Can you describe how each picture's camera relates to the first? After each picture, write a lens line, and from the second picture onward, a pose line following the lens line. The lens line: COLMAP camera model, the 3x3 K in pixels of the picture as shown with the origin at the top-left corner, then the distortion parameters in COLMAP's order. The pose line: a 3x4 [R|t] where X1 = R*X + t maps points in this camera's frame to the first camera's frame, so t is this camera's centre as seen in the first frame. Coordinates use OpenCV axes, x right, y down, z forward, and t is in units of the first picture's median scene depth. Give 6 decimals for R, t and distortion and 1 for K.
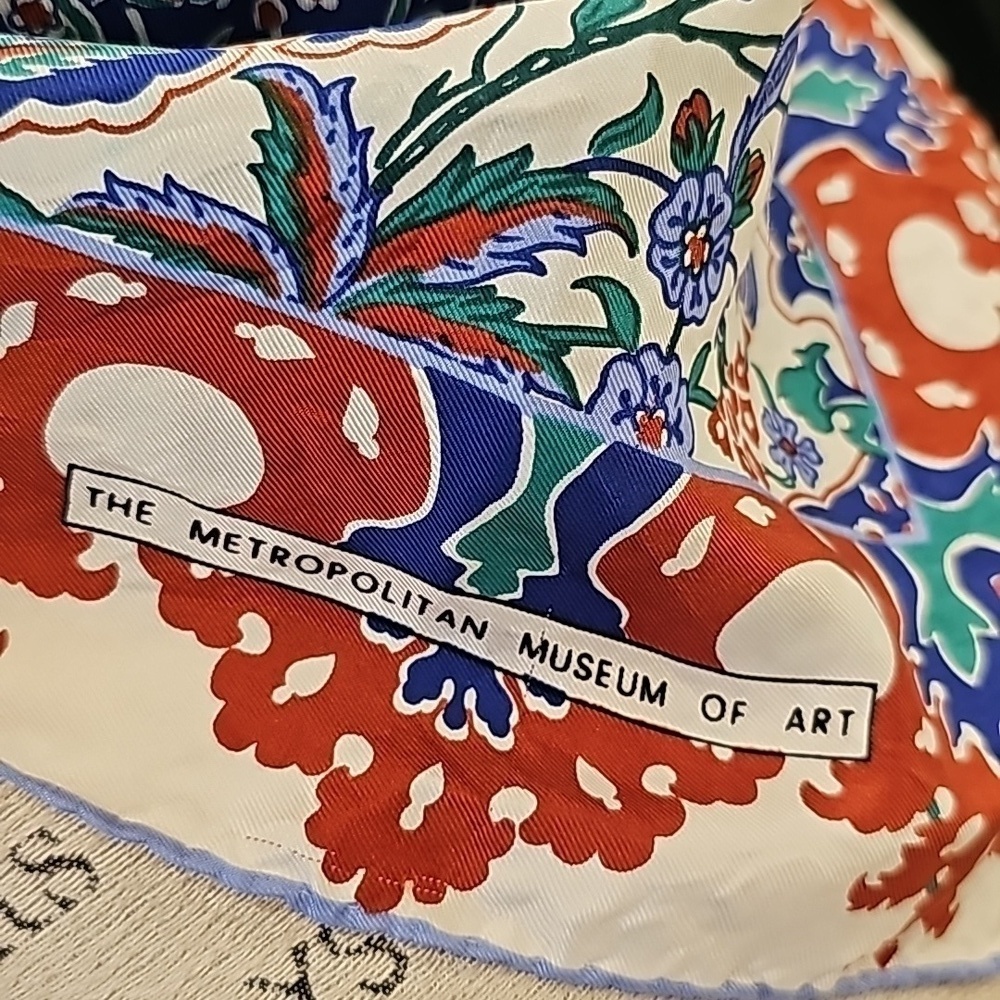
lens RADIAL K [[1198.3, 0, 351.0], [0, 1198.3, 498.8], [0, 0, 1]] dist [0.007743, 0.014350]
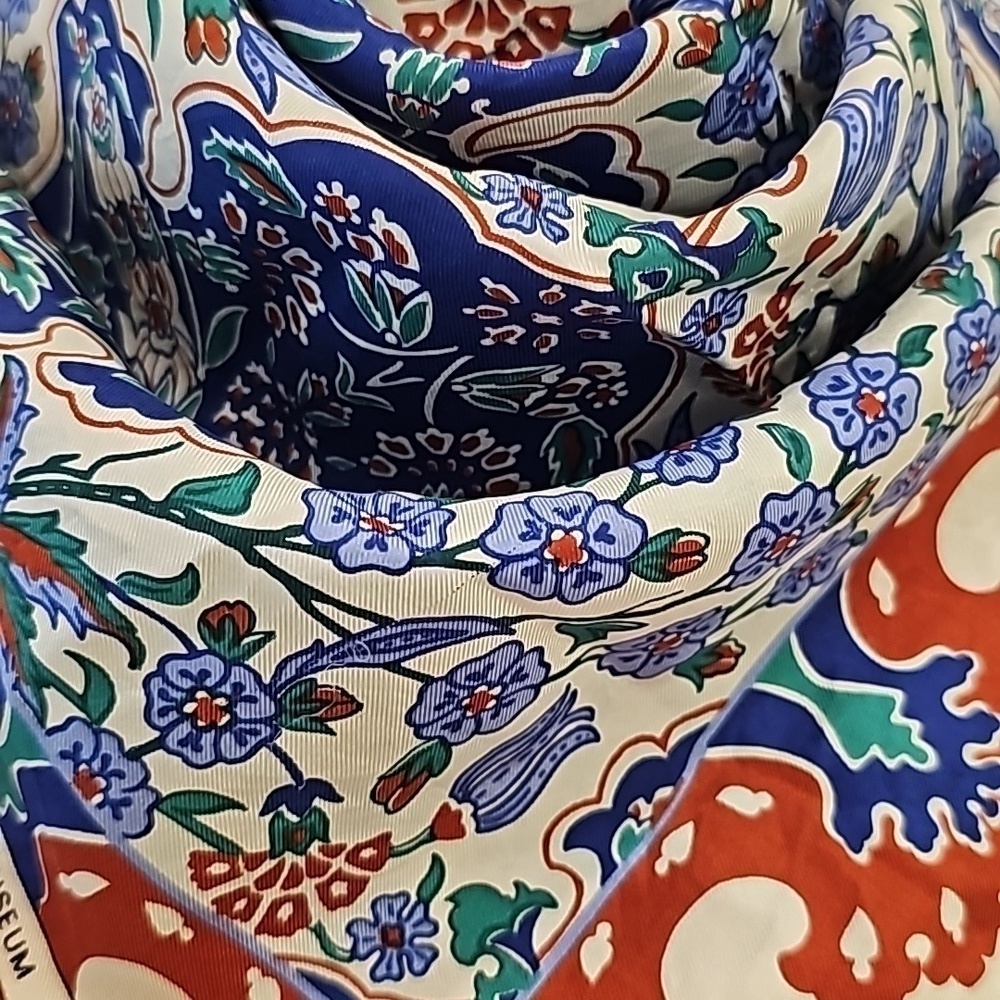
lens RADIAL K [[1456.1, 0, 500.0], [0, 1456.1, 500.0], [0, 0, 1]] dist [0.022671, -0.105642]
pose [[0.599971, 0.637503, -0.483347, 1.060463], [-0.602907, 0.757426, 0.250616, -0.926007], [0.525868, 0.141051, 0.838789, -0.032668]]
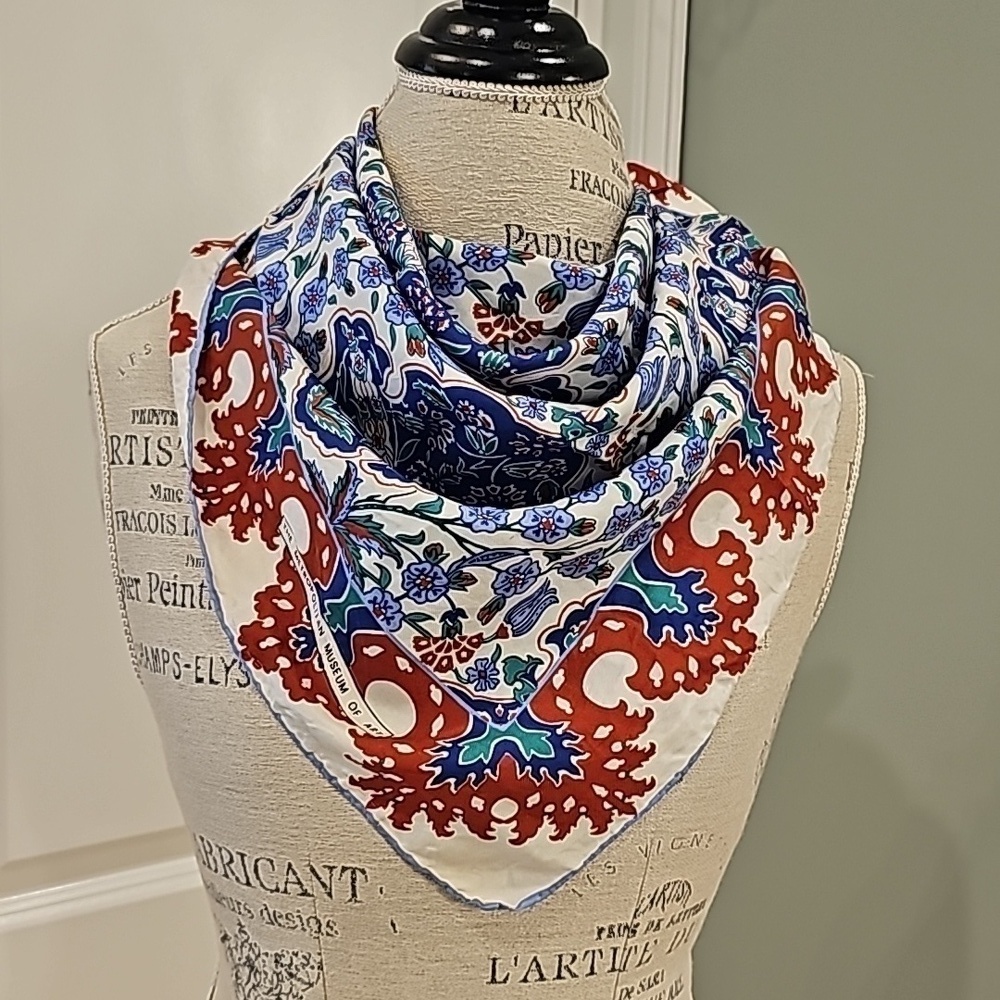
lens RADIAL K [[1456.1, 0, 500.0], [0, 1456.1, 500.0], [0, 0, 1]] dist [0.022671, -0.105642]
pose [[0.627809, 0.610478, -0.482880, 2.352358], [-0.601700, 0.774183, 0.196465, -1.374832], [0.493775, 0.167207, 0.853363, -2.482504]]
